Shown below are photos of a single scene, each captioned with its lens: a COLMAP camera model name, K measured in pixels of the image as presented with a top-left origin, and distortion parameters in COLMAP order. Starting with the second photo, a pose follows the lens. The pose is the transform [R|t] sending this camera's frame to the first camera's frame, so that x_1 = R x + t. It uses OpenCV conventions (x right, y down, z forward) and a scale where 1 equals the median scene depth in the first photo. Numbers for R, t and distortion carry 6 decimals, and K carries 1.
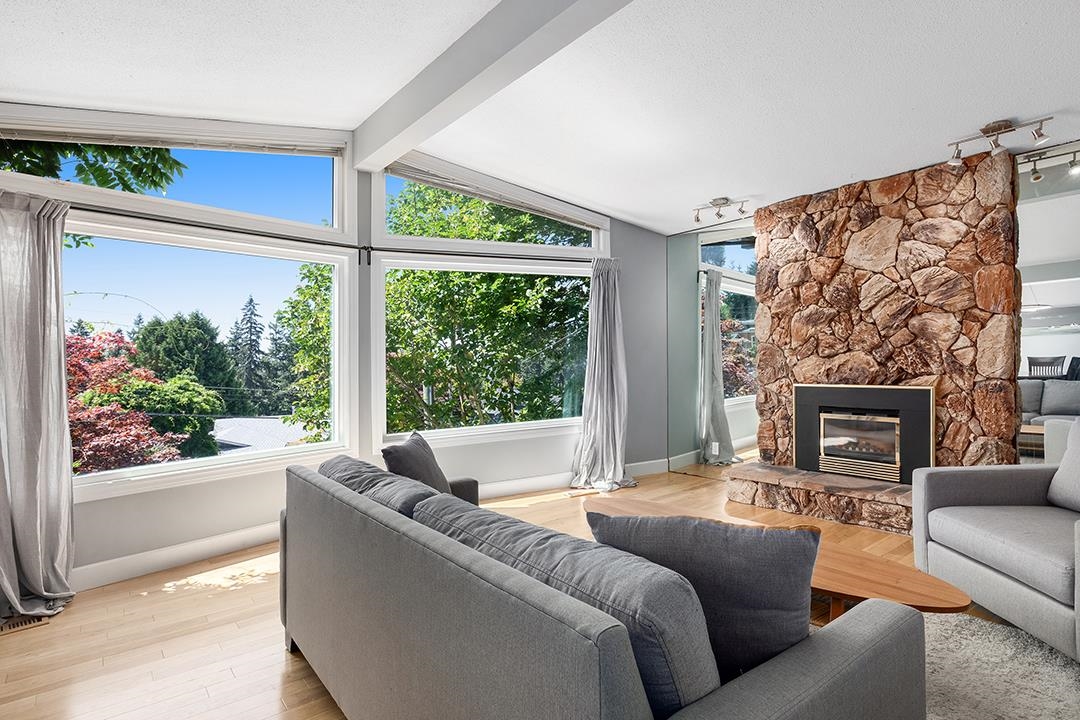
lens RADIAL K [[555.1, 0, 539.6], [0, 555.1, 366.2], [0, 0, 1]] dist [0.004728, 0.000060]
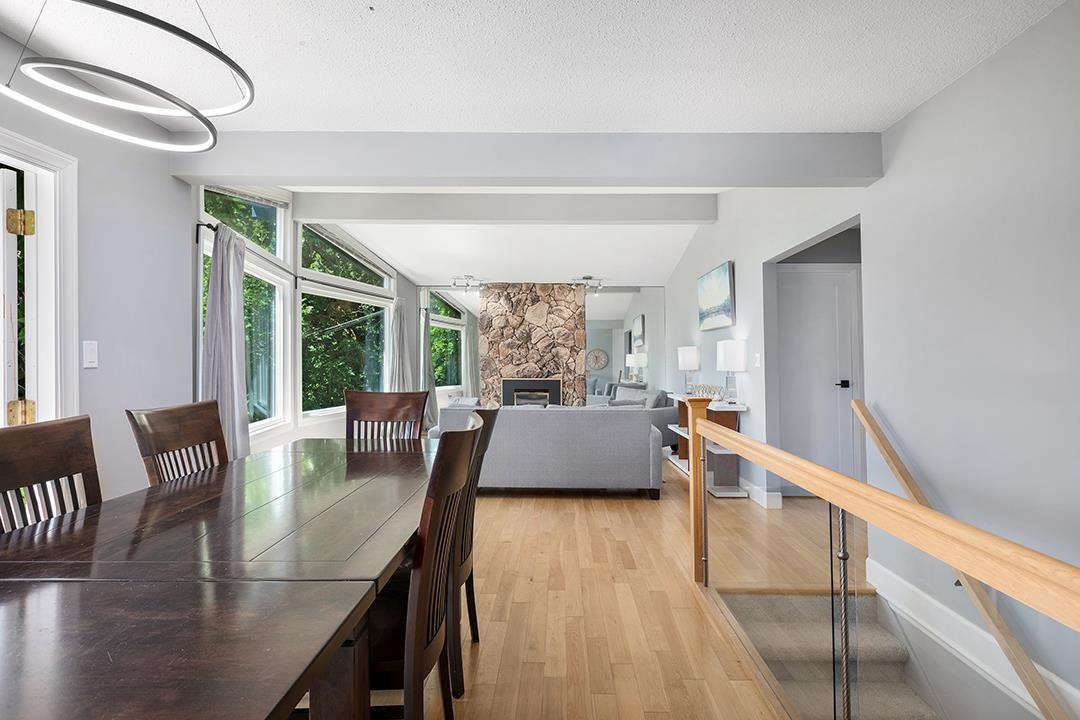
lens RADIAL K [[563.8, 0, 540.9], [0, 563.8, 364.2], [0, 0, 1]] dist [-0.000300, -0.000034]
pose [[0.622763, 0.027861, 0.781915, -1.084645], [-0.012714, 0.999594, -0.025491, 0.033768], [-0.782308, 0.005934, 0.622864, -0.368998]]
